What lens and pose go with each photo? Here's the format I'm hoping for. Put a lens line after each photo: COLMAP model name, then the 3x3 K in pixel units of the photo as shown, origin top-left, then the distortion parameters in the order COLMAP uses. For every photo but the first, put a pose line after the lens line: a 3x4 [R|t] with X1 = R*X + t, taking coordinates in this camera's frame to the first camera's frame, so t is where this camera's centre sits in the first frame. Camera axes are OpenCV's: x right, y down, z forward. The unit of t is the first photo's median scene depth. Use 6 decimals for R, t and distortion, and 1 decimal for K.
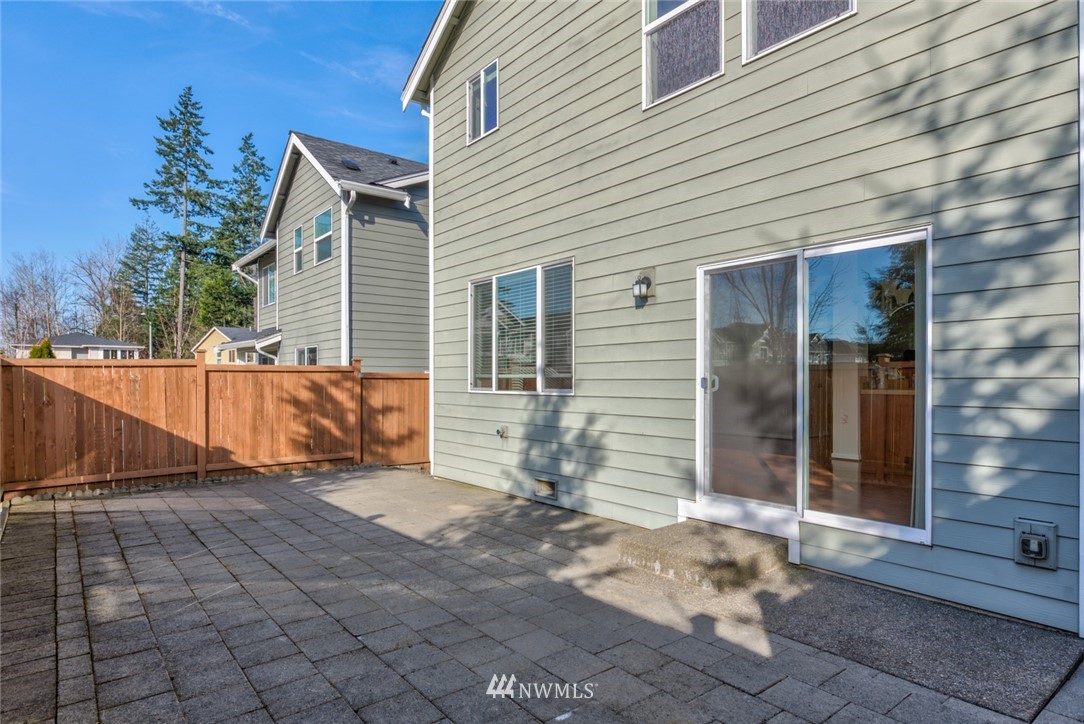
lens RADIAL K [[601.1, 0, 539.8], [0, 601.1, 381.7], [0, 0, 1]] dist [-0.003799, -0.001183]
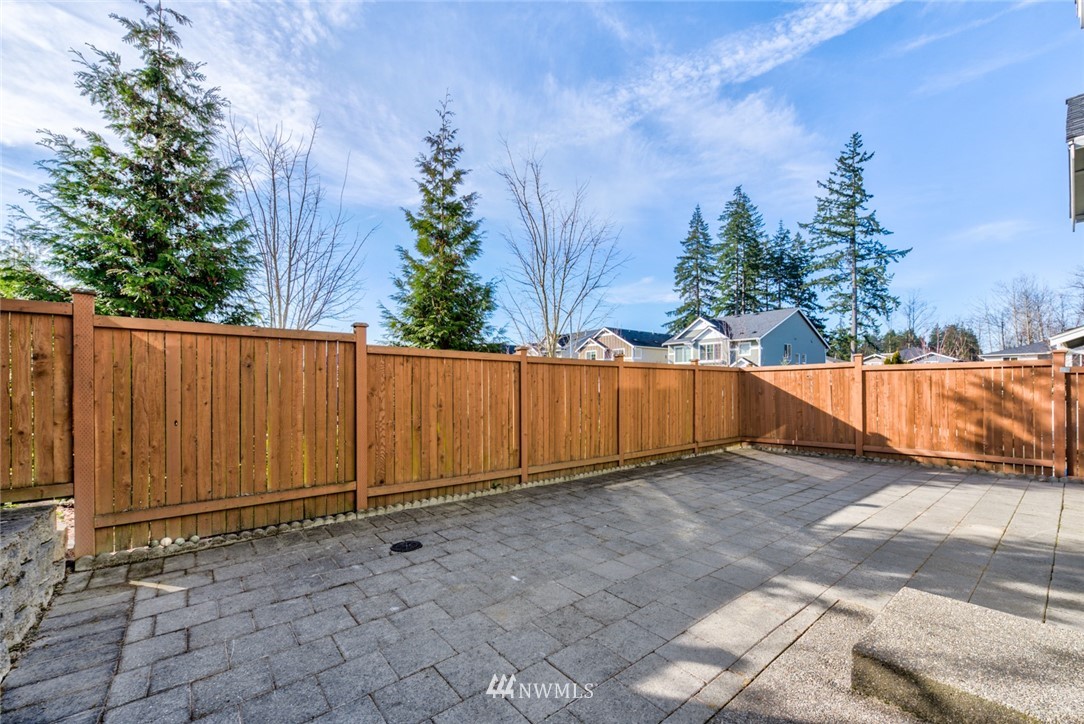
lens RADIAL K [[442.3, 0, 539.6], [0, 442.3, 385.9], [0, 0, 1]] dist [-0.000315, -0.000139]
pose [[0.004179, 0.002105, -0.999989, 0.413638], [-0.000512, 0.999998, 0.002103, 0.013229], [0.999991, 0.000503, 0.004180, 0.357565]]
